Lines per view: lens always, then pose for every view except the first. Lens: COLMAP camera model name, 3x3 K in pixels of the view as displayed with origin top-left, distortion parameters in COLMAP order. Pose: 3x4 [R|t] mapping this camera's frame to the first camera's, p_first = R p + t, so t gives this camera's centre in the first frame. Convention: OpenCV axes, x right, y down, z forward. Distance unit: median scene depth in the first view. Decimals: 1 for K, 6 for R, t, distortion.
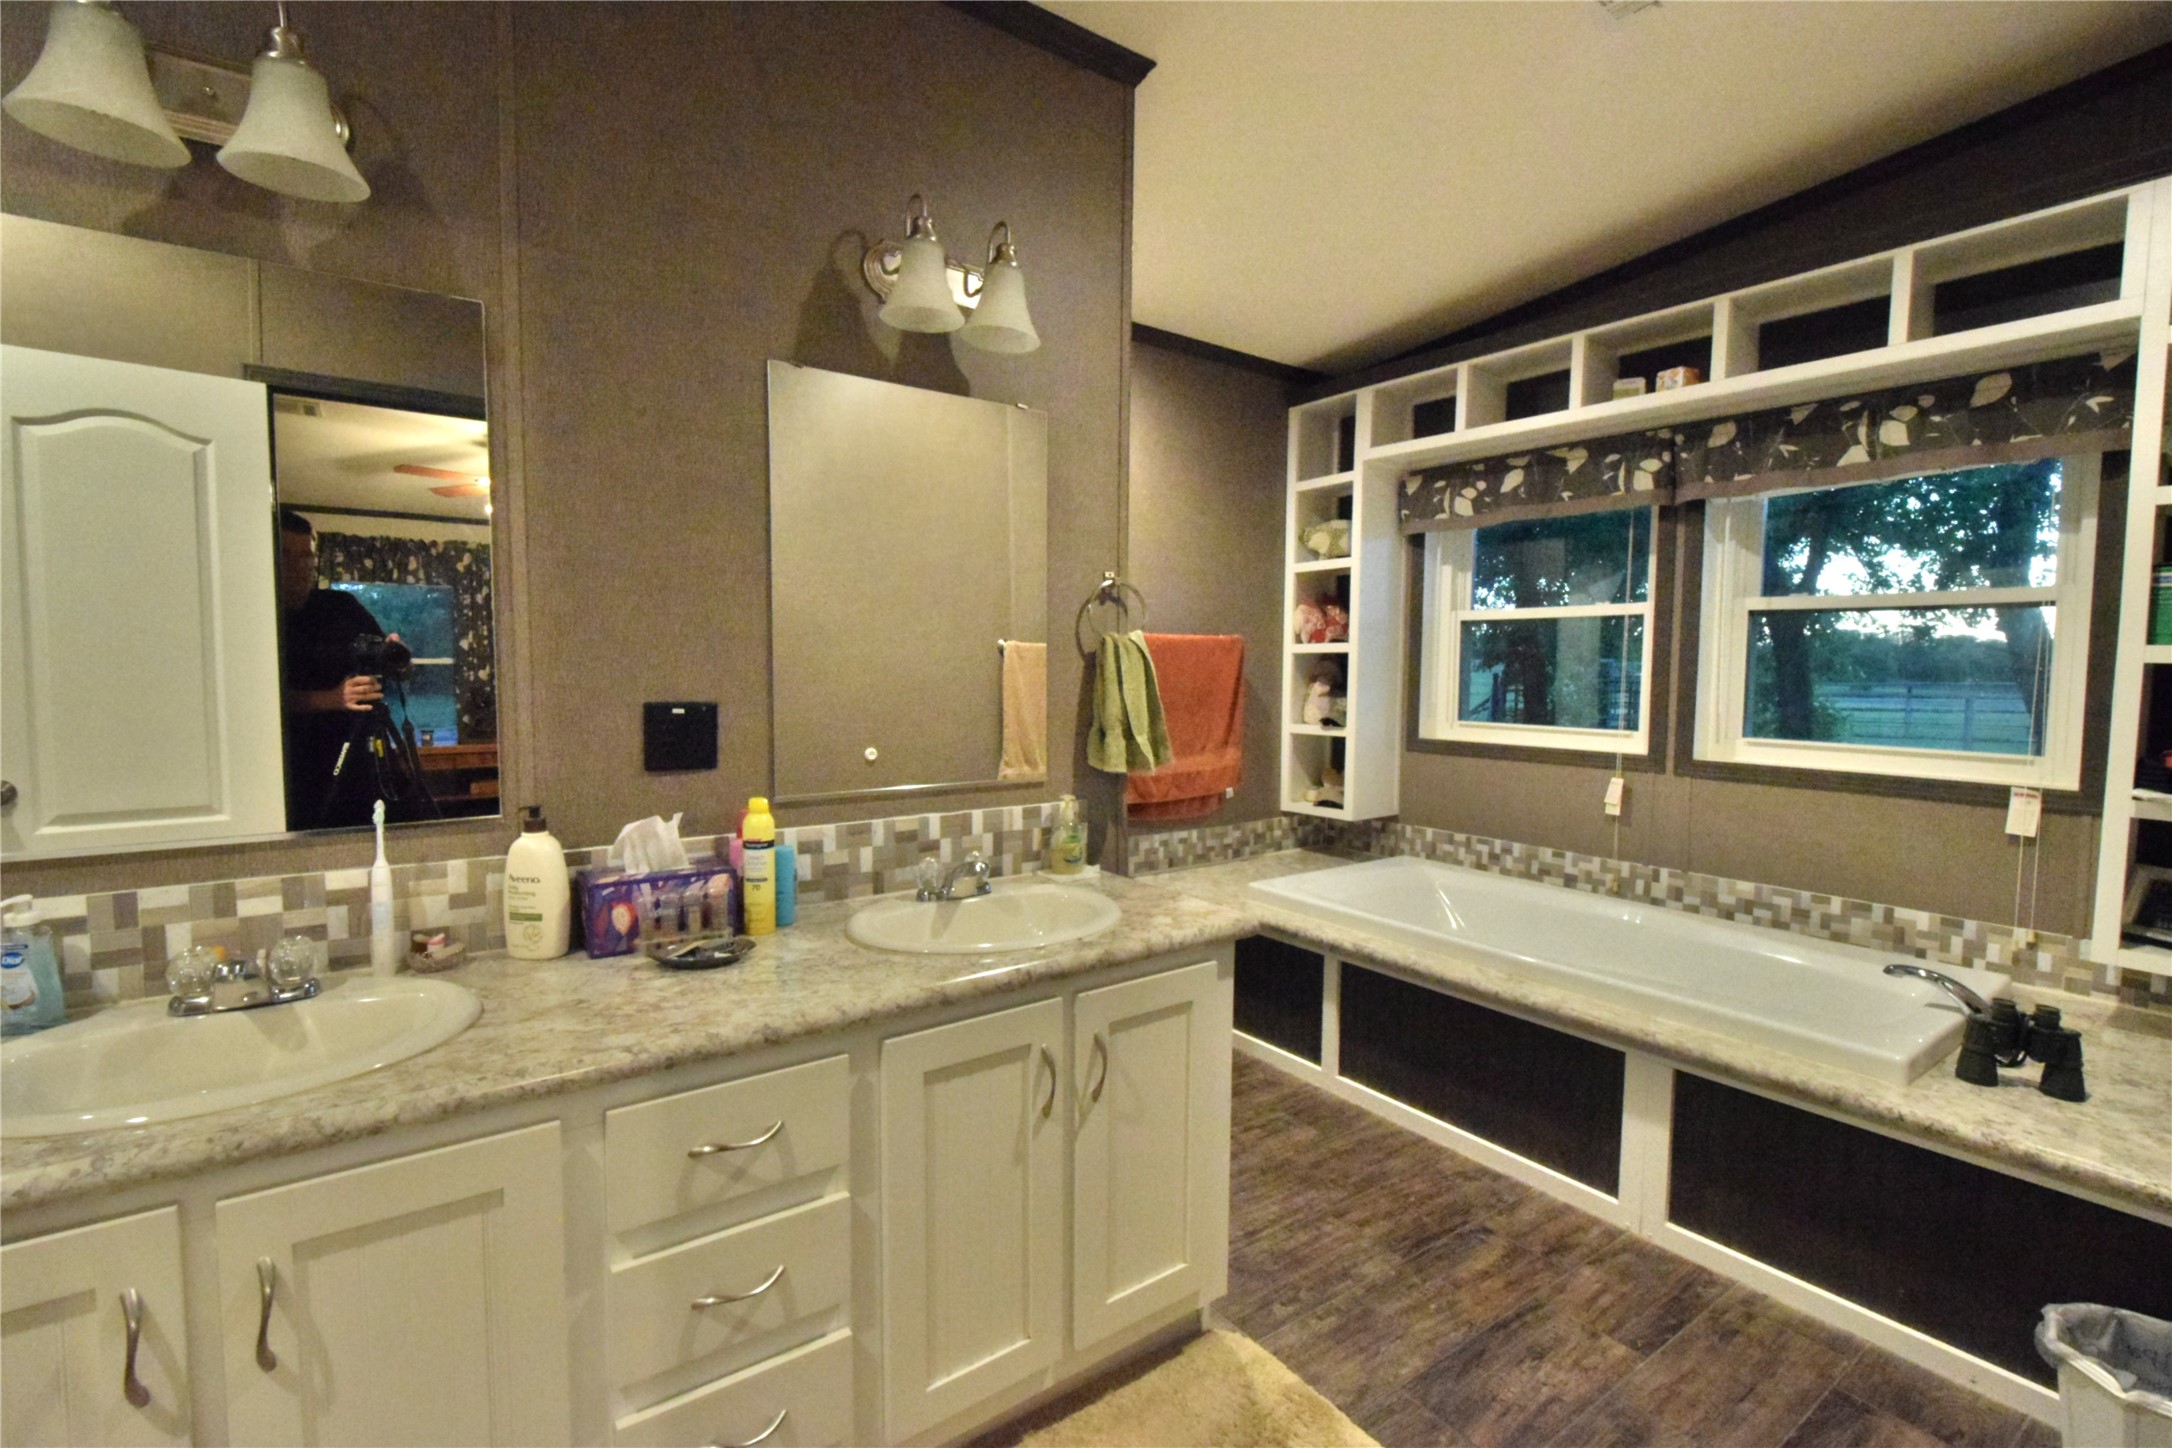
lens RADIAL K [[962.0, 0, 1091.8], [0, 962.0, 722.5], [0, 0, 1]] dist [0.003164, -0.004985]
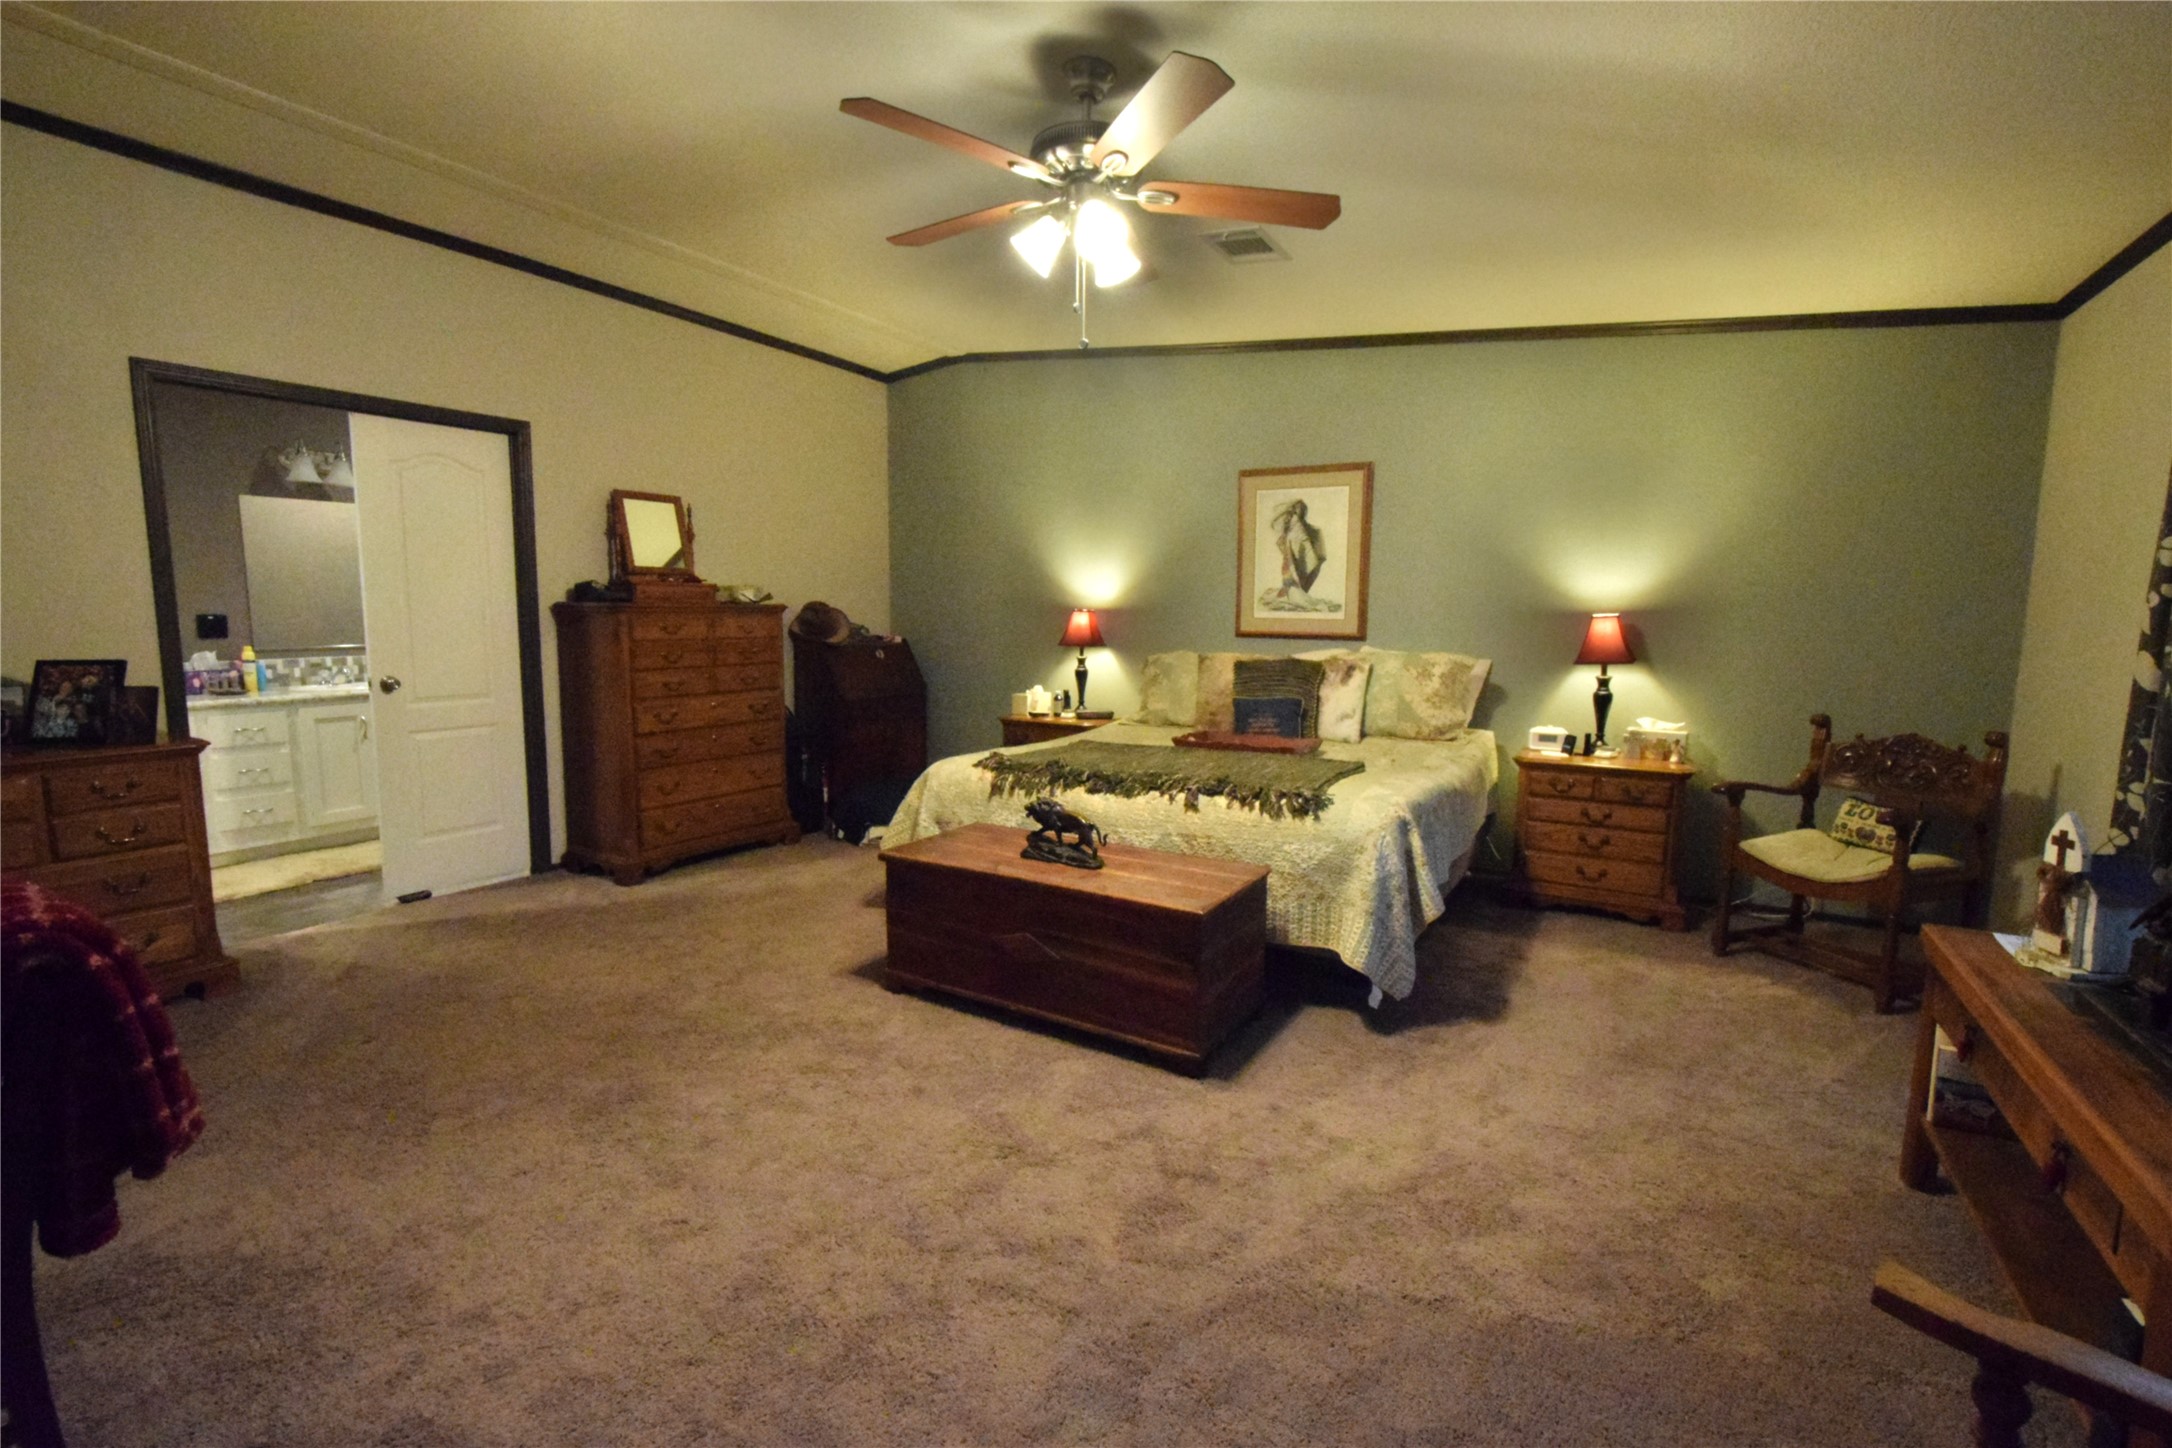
lens RADIAL K [[962.0, 0, 1091.8], [0, 962.0, 722.5], [0, 0, 1]] dist [0.003164, -0.004985]
pose [[0.917556, -0.049049, 0.394570, 0.803306], [0.023351, 0.997297, 0.069673, 0.153764], [-0.396921, -0.054716, 0.916221, -2.574854]]
